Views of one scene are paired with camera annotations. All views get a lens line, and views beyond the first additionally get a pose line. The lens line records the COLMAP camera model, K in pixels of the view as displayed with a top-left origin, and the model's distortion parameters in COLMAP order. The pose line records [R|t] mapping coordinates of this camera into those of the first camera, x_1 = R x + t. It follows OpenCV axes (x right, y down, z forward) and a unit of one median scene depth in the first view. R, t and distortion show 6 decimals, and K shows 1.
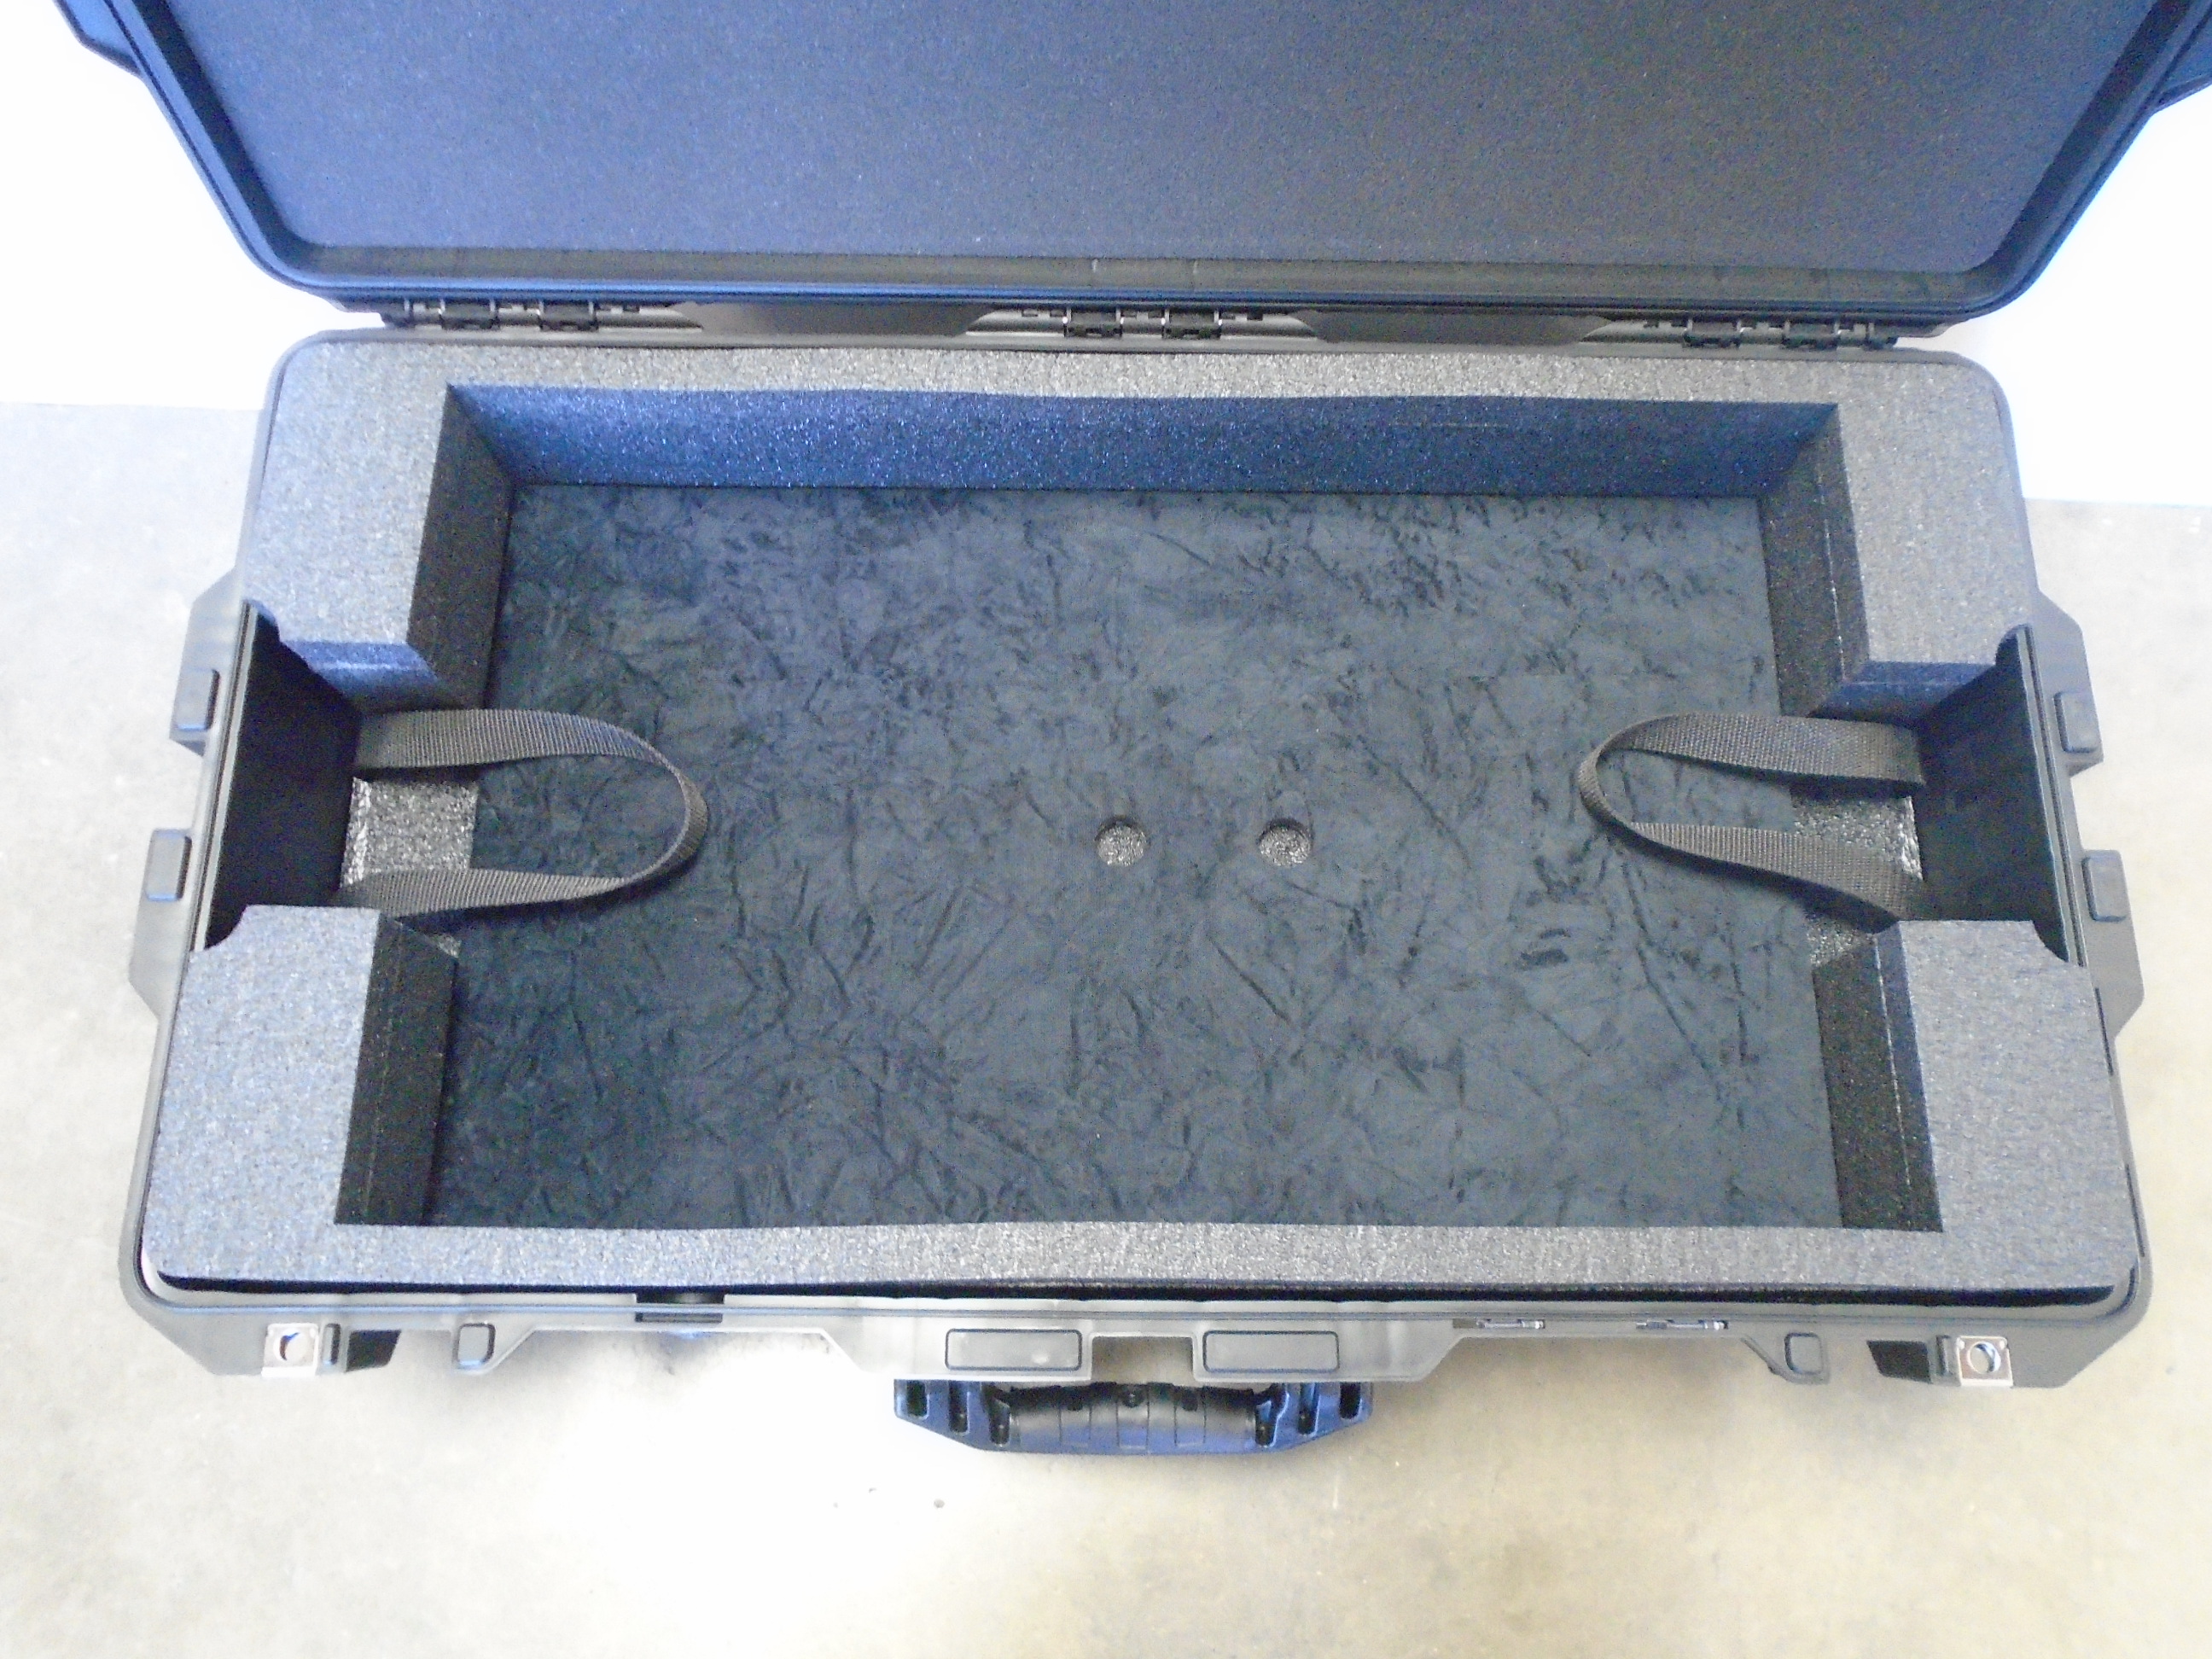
lens RADIAL K [[1721.0, 0, 1098.5], [0, 1721.0, 824.4], [0, 0, 1]] dist [-0.005874, -0.003348]
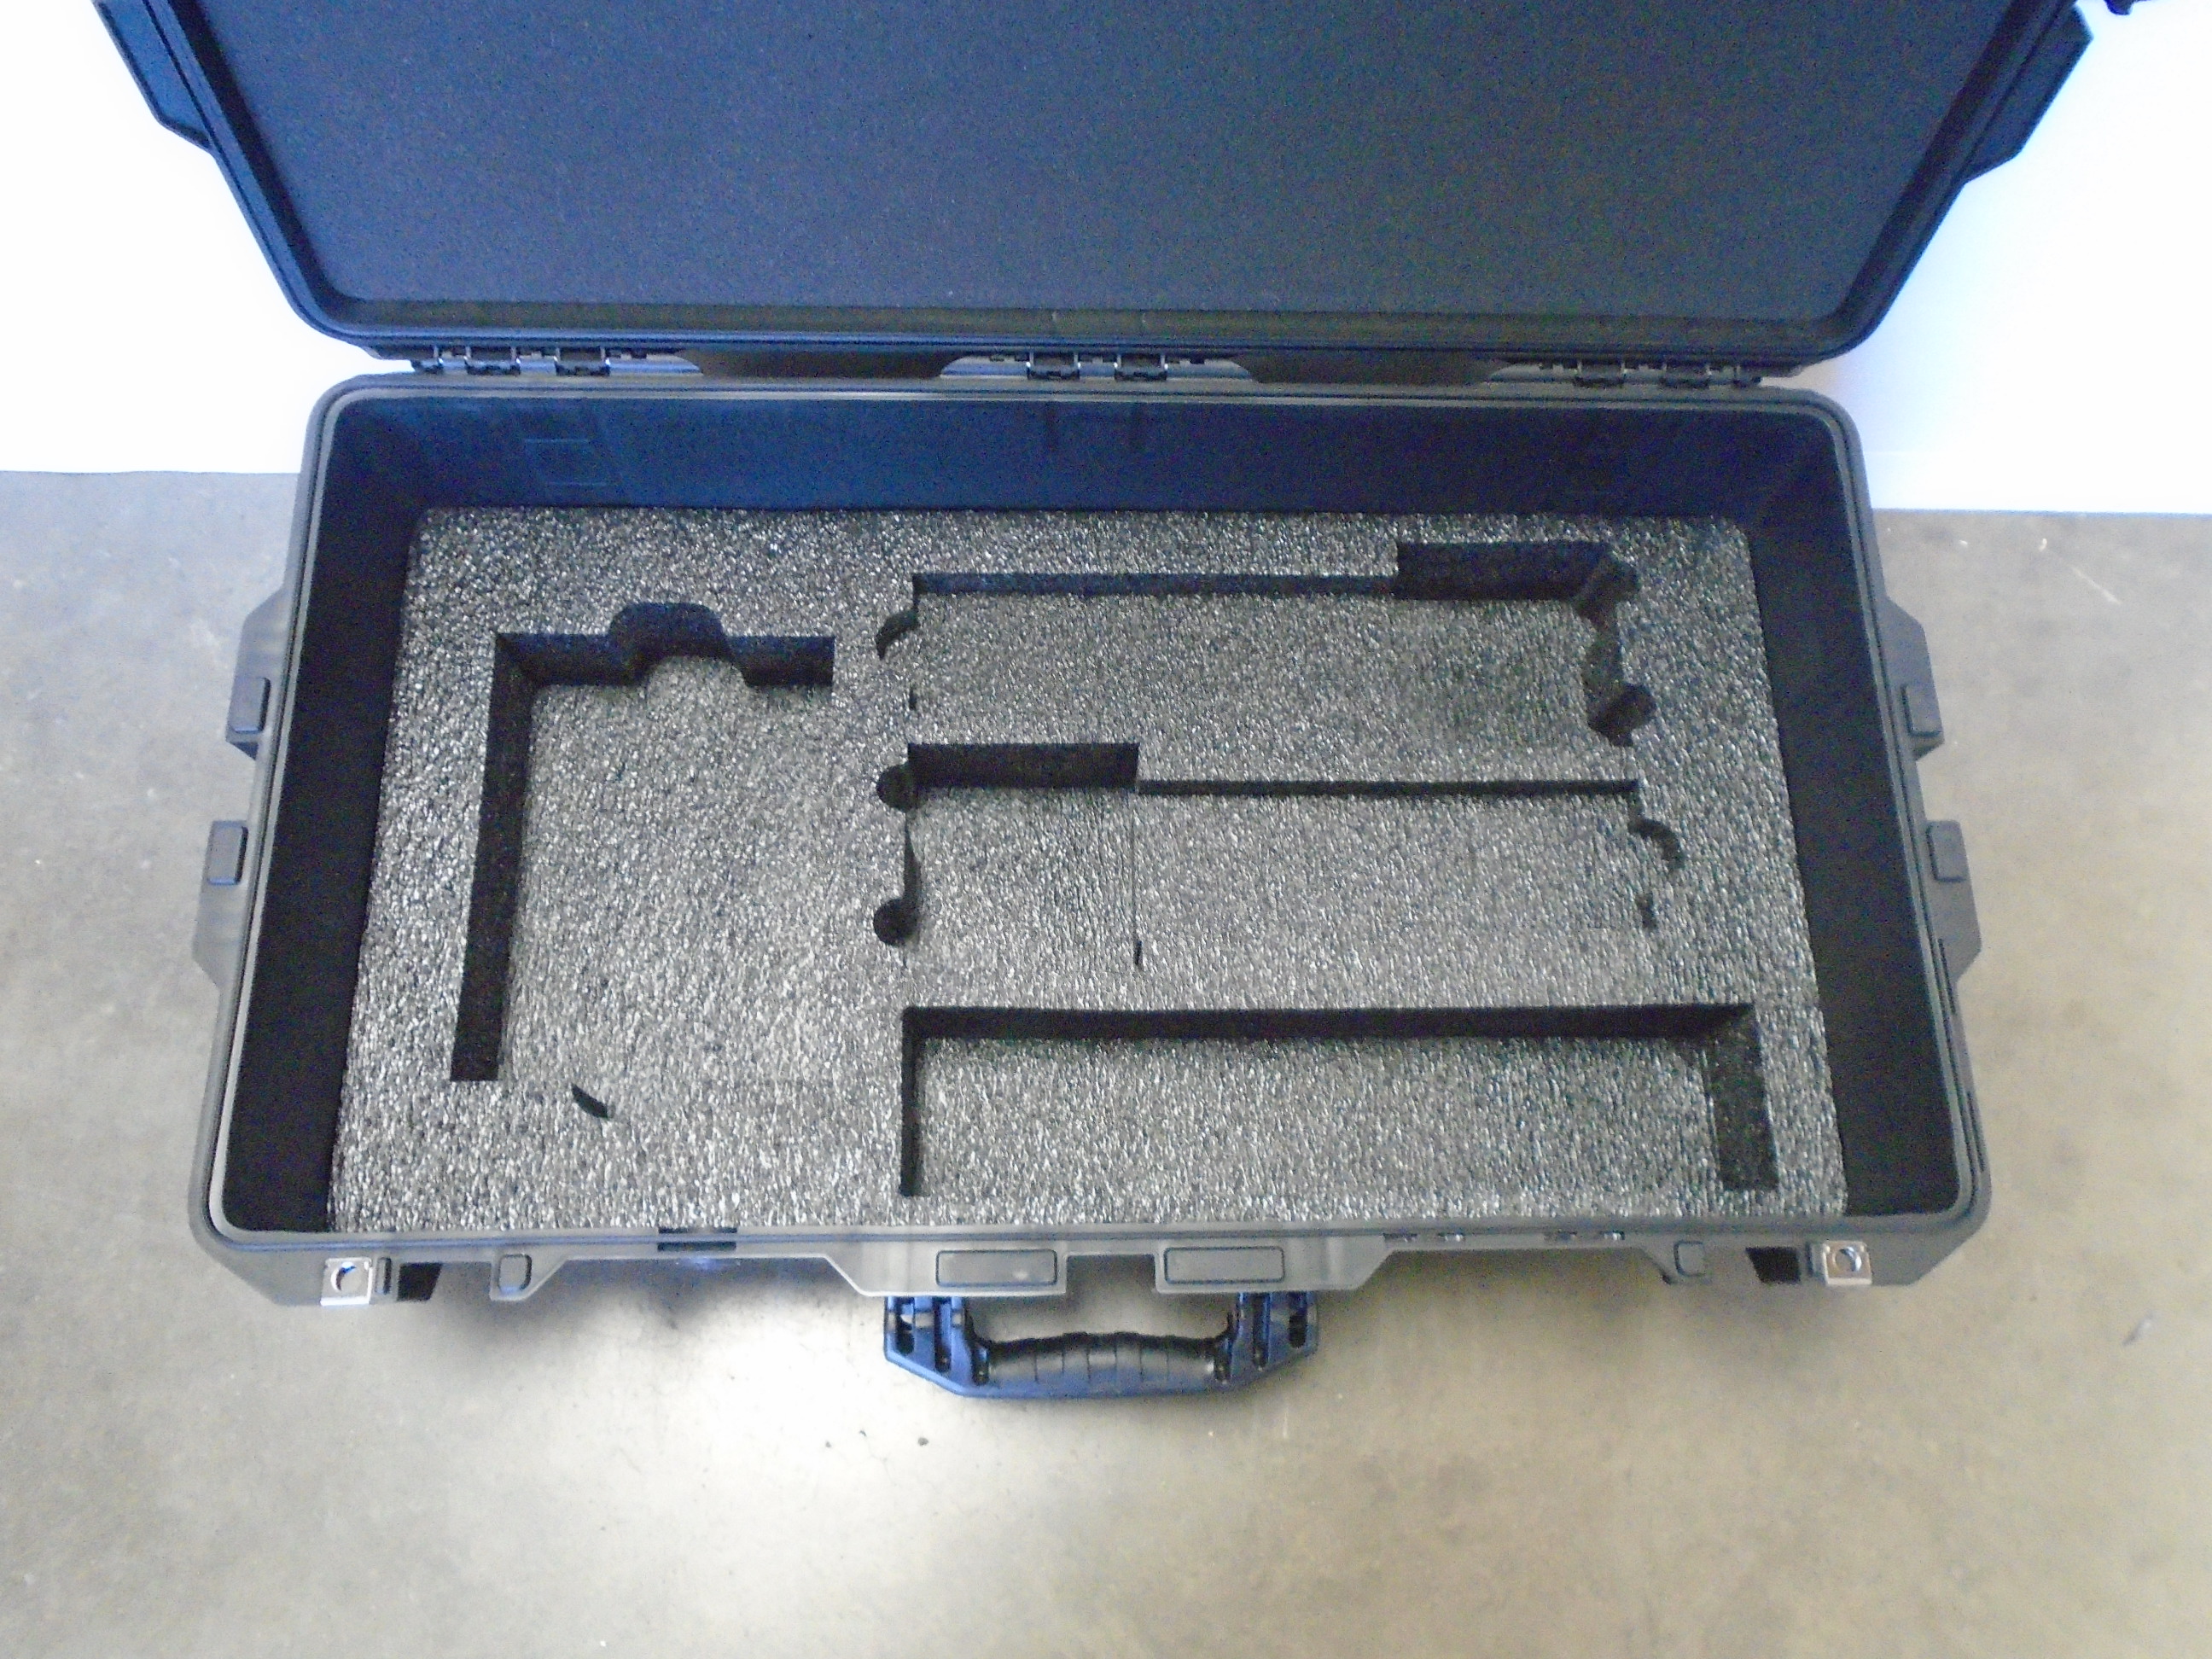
lens RADIAL K [[1721.0, 0, 1098.1], [0, 1721.0, 824.3], [0, 0, 1]] dist [-0.005874, -0.003348]
pose [[0.999429, -0.011427, 0.031809, -0.012984], [0.012357, 0.999497, -0.029195, 0.040221], [-0.031459, 0.029571, 0.999067, -0.114352]]
